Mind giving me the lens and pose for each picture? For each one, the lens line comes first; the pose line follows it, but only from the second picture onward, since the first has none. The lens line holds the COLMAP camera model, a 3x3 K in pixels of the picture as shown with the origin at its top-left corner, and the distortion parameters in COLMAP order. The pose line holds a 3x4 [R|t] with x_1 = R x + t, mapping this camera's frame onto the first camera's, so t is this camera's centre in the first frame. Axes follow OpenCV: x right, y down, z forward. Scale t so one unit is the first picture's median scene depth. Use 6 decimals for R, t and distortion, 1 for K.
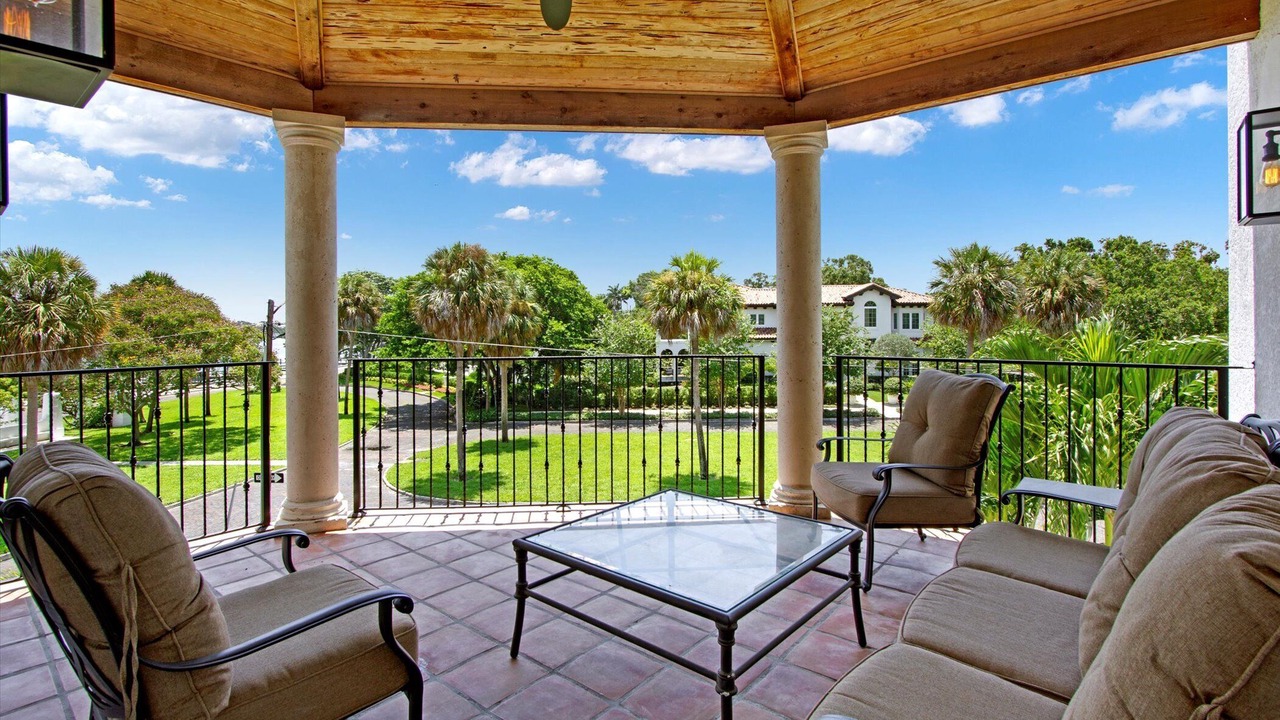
lens RADIAL K [[621.0, 0, 639.0], [0, 621.0, 339.8], [0, 0, 1]] dist [-0.003146, -0.000198]
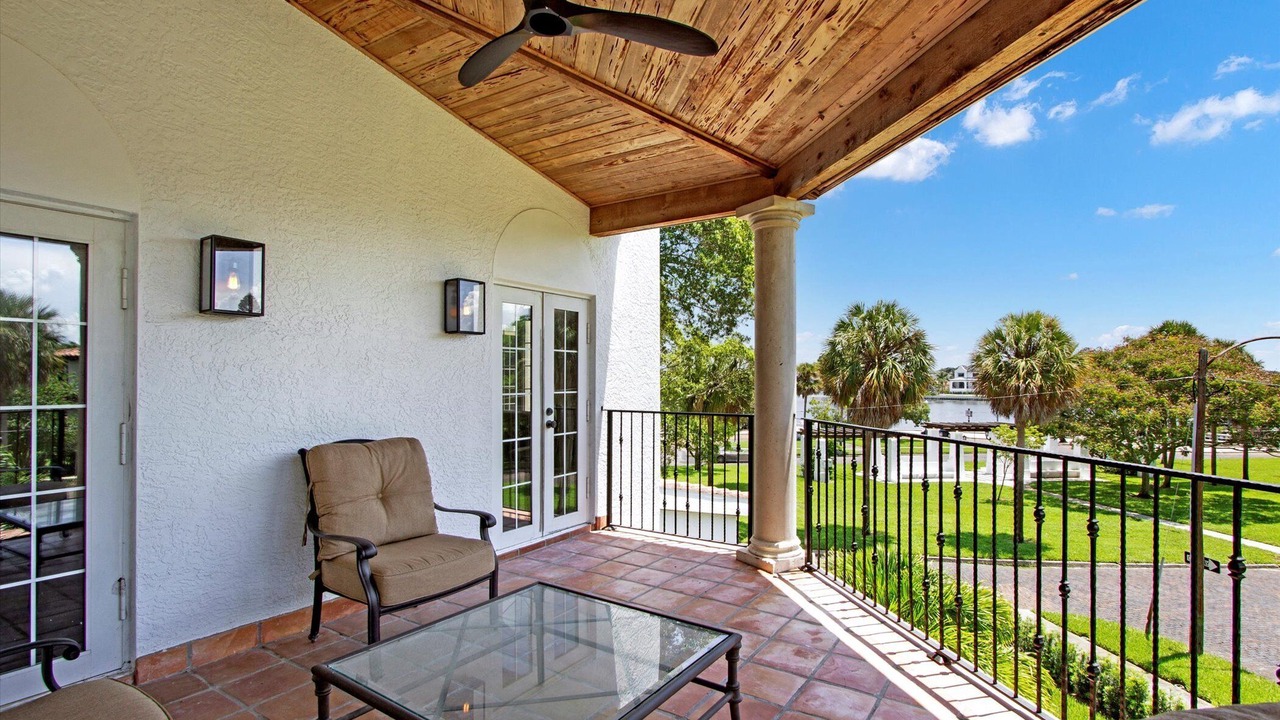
lens RADIAL K [[615.7, 0, 637.1], [0, 615.7, 377.7], [0, 0, 1]] dist [-0.015080, -0.000181]
pose [[0.098225, 0.007242, -0.995138, 0.132233], [-0.026861, 0.999628, 0.004623, -0.008202], [0.994802, 0.026276, 0.098383, 0.150912]]
